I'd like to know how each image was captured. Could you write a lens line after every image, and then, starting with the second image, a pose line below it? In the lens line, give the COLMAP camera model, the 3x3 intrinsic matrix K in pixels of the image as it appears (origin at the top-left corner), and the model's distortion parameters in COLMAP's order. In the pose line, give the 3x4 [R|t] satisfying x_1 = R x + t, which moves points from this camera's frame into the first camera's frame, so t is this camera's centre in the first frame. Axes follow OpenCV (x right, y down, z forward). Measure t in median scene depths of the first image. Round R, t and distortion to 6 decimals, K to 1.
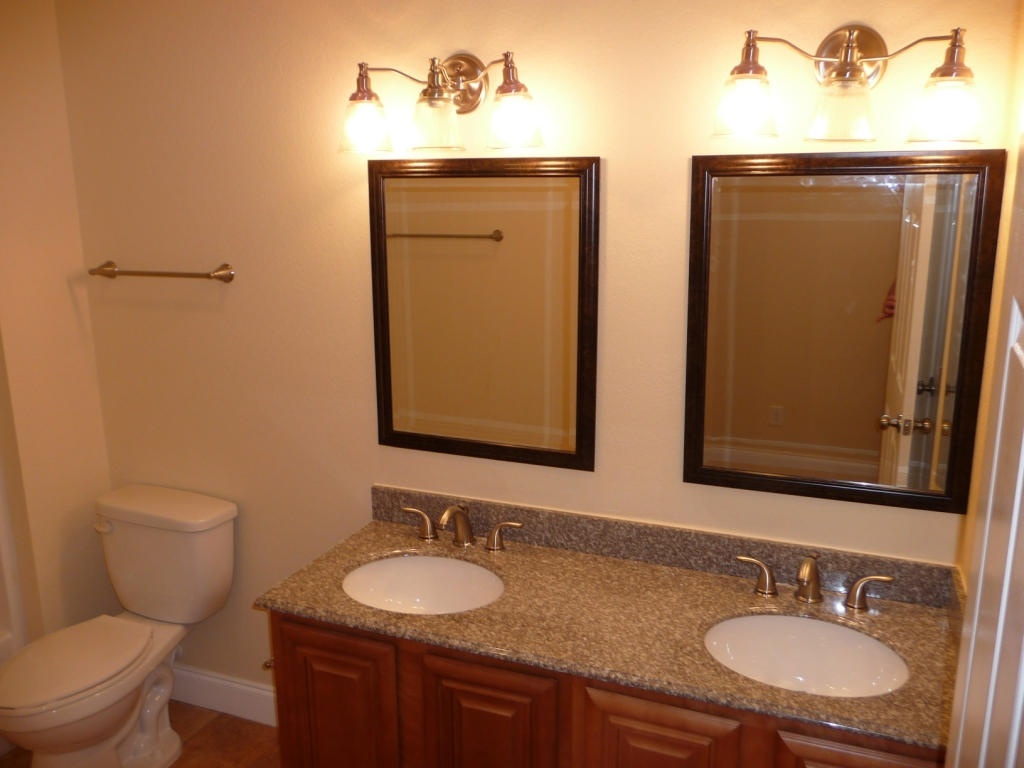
lens RADIAL K [[844.6, 0, 512.0], [0, 844.6, 384.0], [0, 0, 1]] dist [-0.004792, 0.004487]
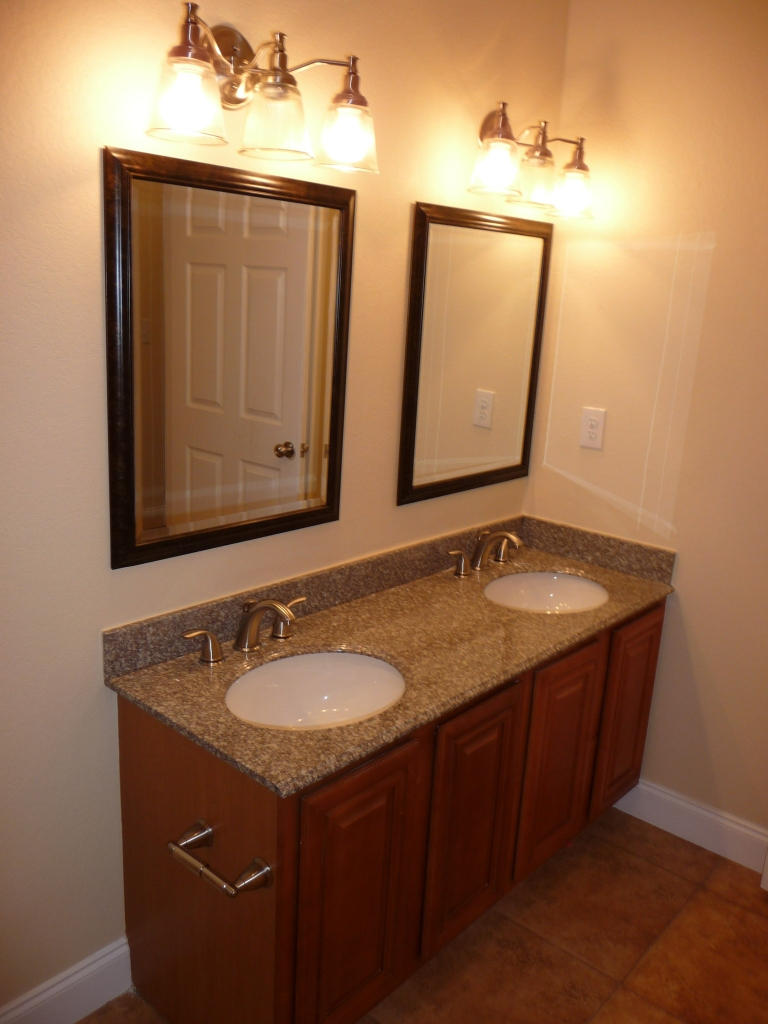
lens RADIAL K [[875.5, 0, 384.0], [0, 875.5, 512.0], [0, 0, 1]] dist [0.005034, 0.000149]
pose [[0.335231, -0.214548, 0.917382, -0.826781], [0.147572, 0.973664, 0.173785, -0.074668], [-0.930507, 0.077122, 0.358063, 0.600767]]
